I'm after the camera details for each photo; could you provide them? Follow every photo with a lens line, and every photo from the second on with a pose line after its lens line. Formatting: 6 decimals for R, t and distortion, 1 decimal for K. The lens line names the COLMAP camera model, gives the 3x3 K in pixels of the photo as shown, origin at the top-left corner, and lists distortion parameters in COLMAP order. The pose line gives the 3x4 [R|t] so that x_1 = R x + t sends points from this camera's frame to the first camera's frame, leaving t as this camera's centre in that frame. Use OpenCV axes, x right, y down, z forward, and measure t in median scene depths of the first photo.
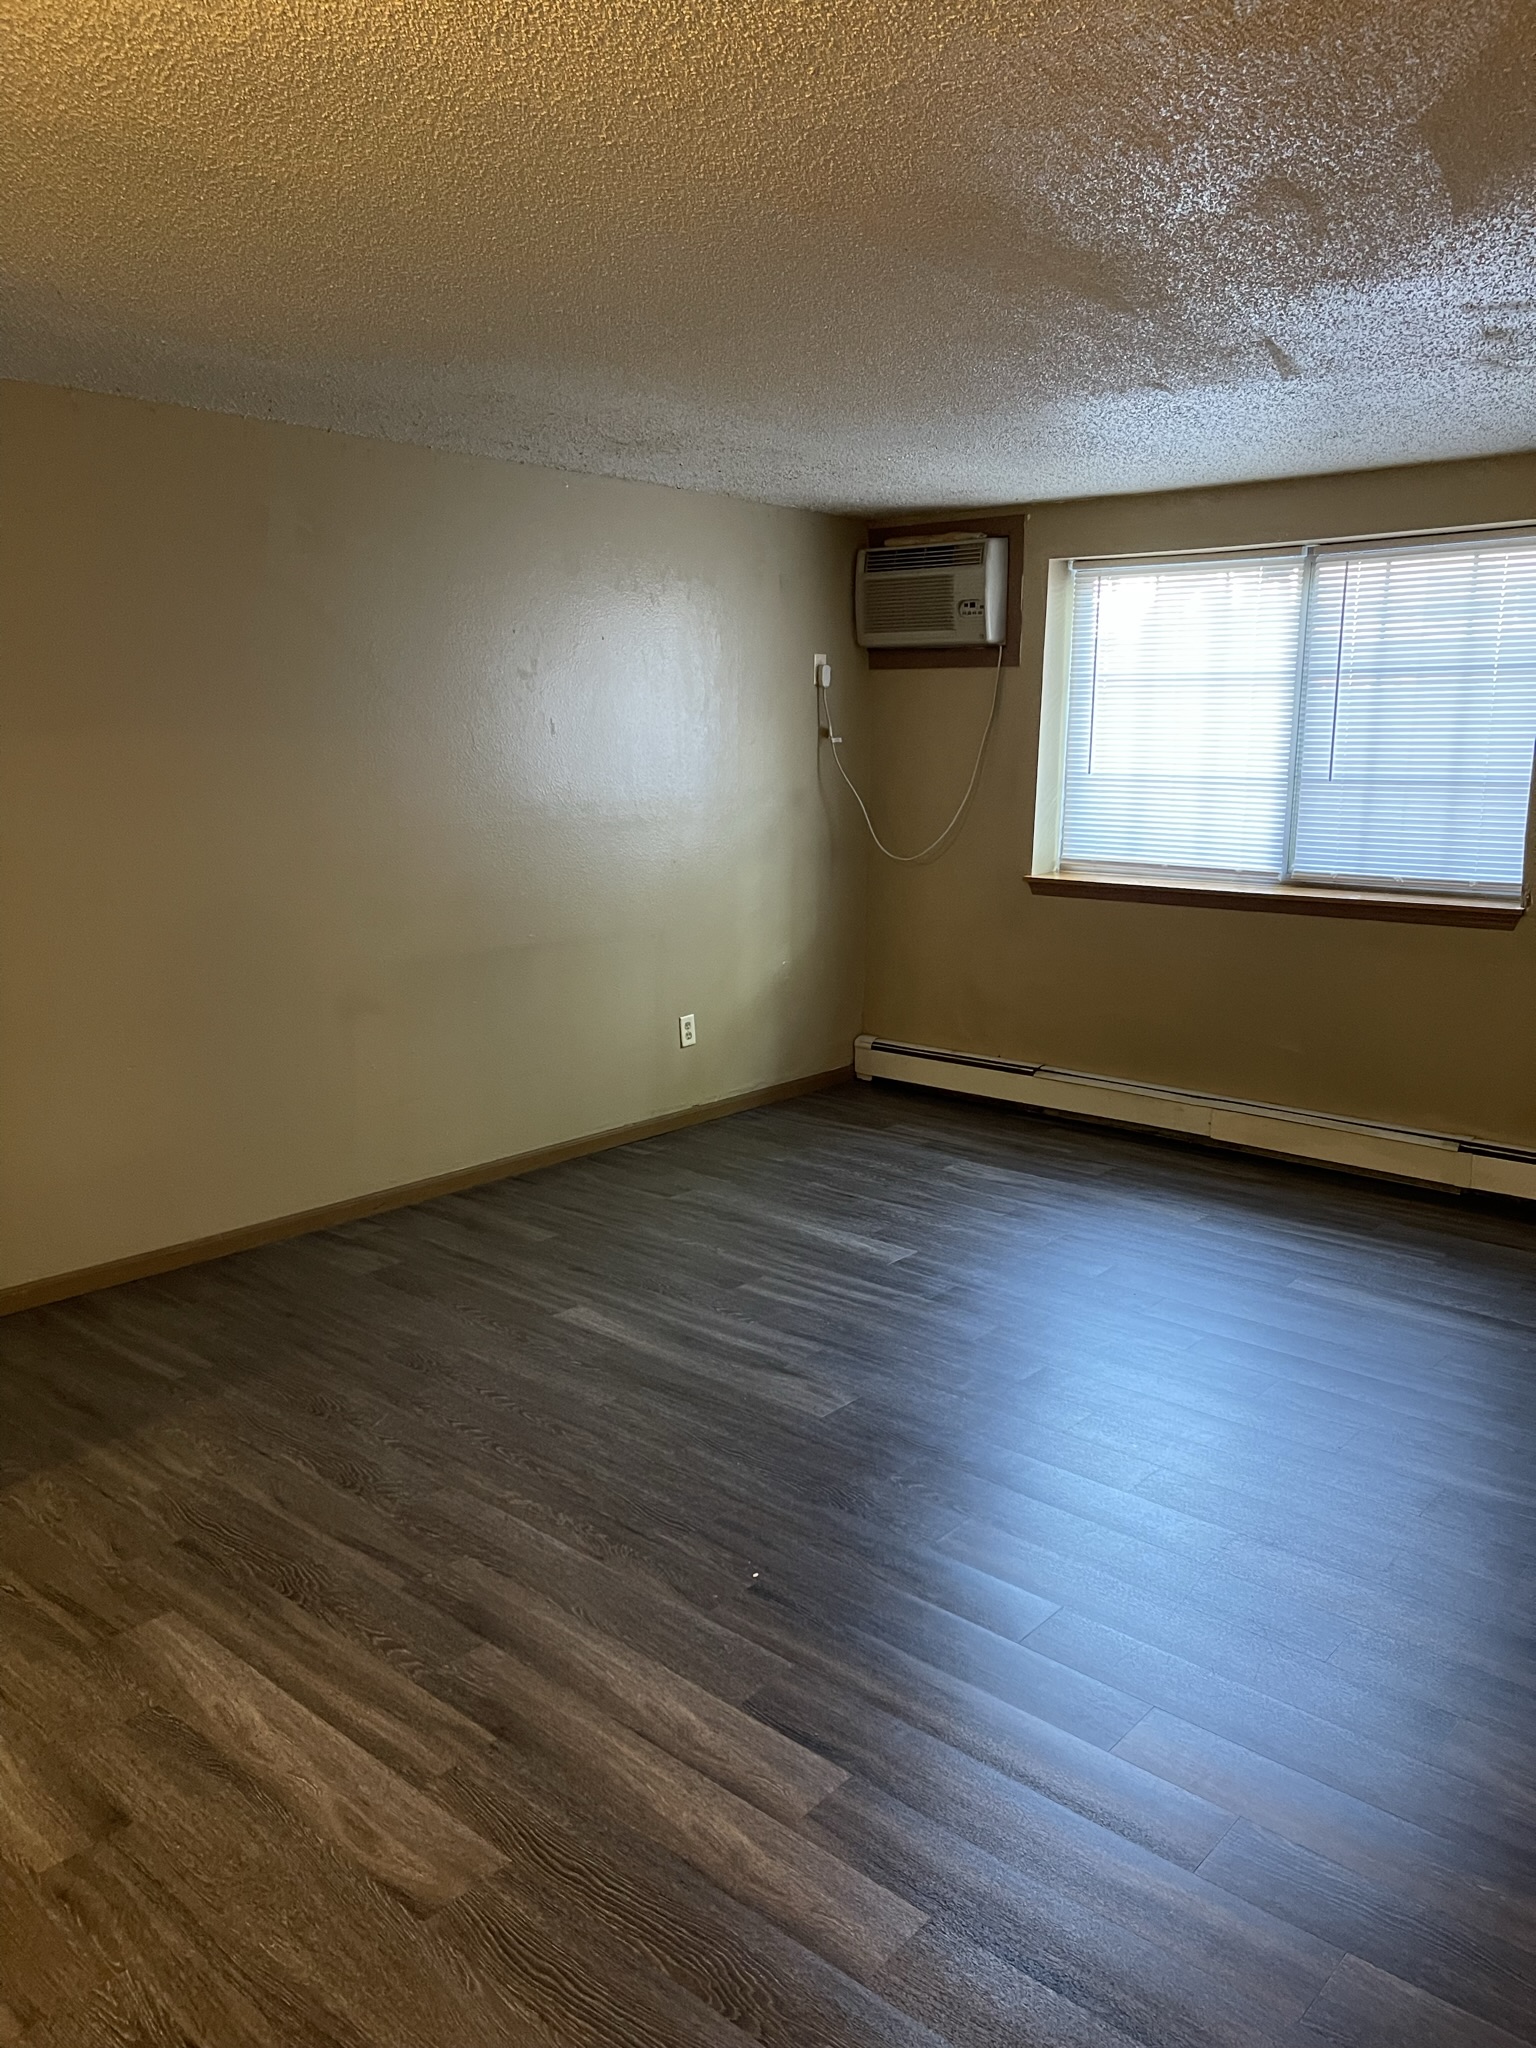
lens RADIAL K [[1545.9, 0, 765.3], [0, 1545.9, 1024.1], [0, 0, 1]] dist [0.043550, -0.009125]
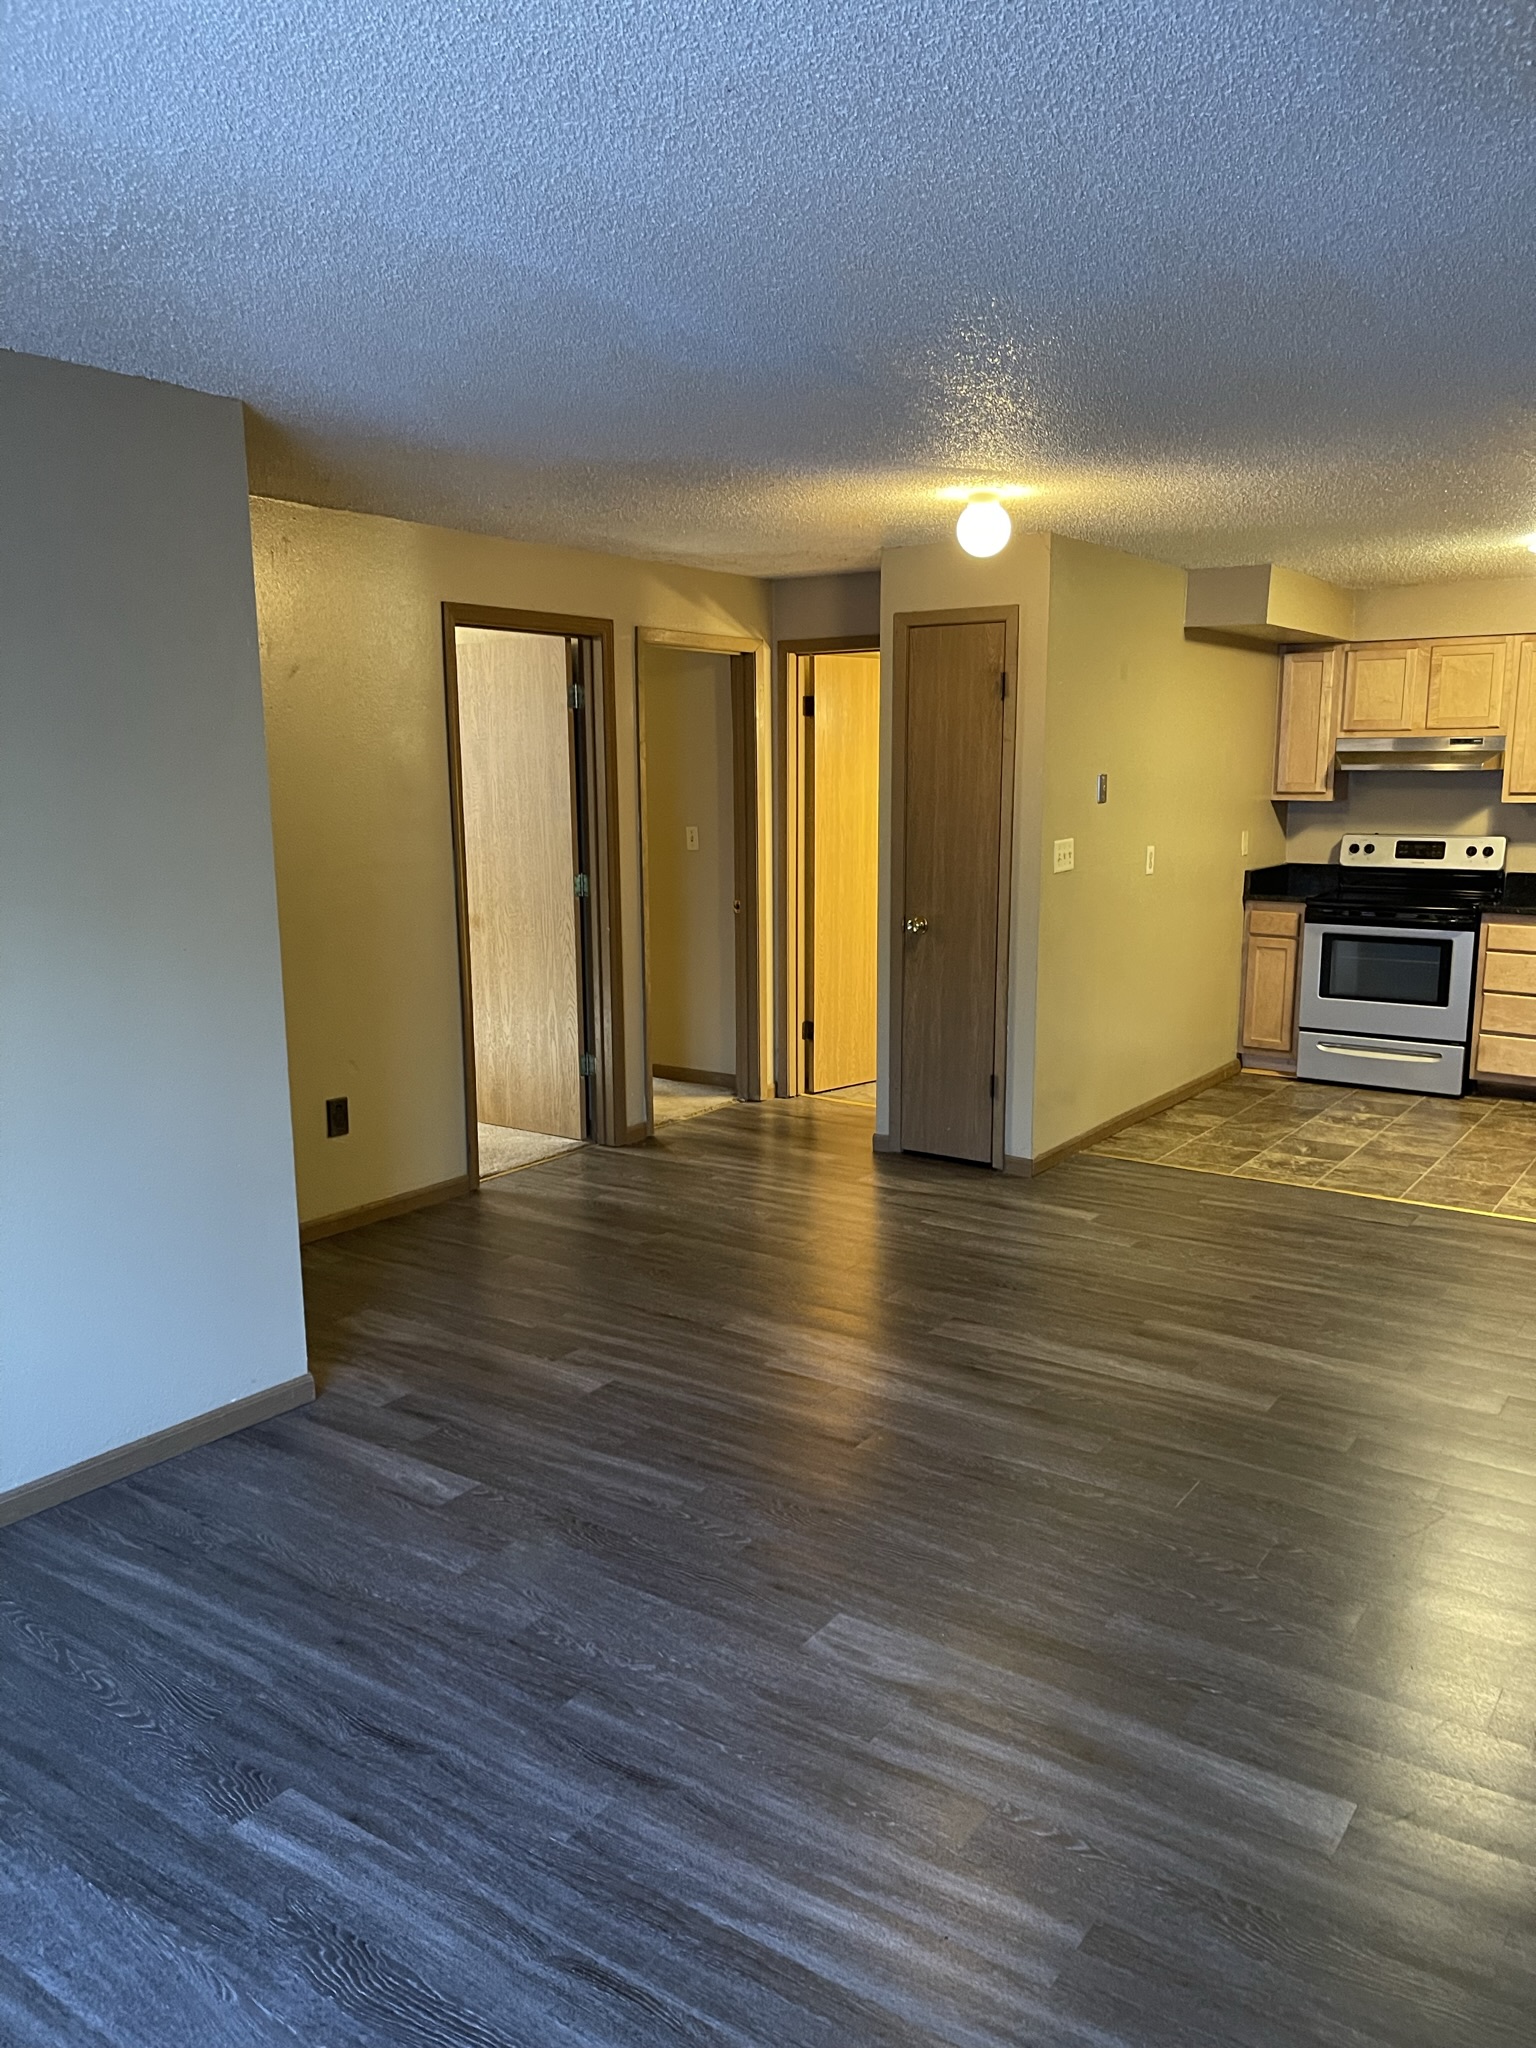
lens RADIAL K [[1545.9, 0, 768.8], [0, 1545.9, 1026.0], [0, 0, 1]] dist [0.043550, -0.009125]
pose [[-0.993557, 0.013296, -0.112547, 0.176455], [-0.026733, 0.937573, 0.346761, -0.349968], [0.110132, 0.347535, -0.931177, 1.808393]]
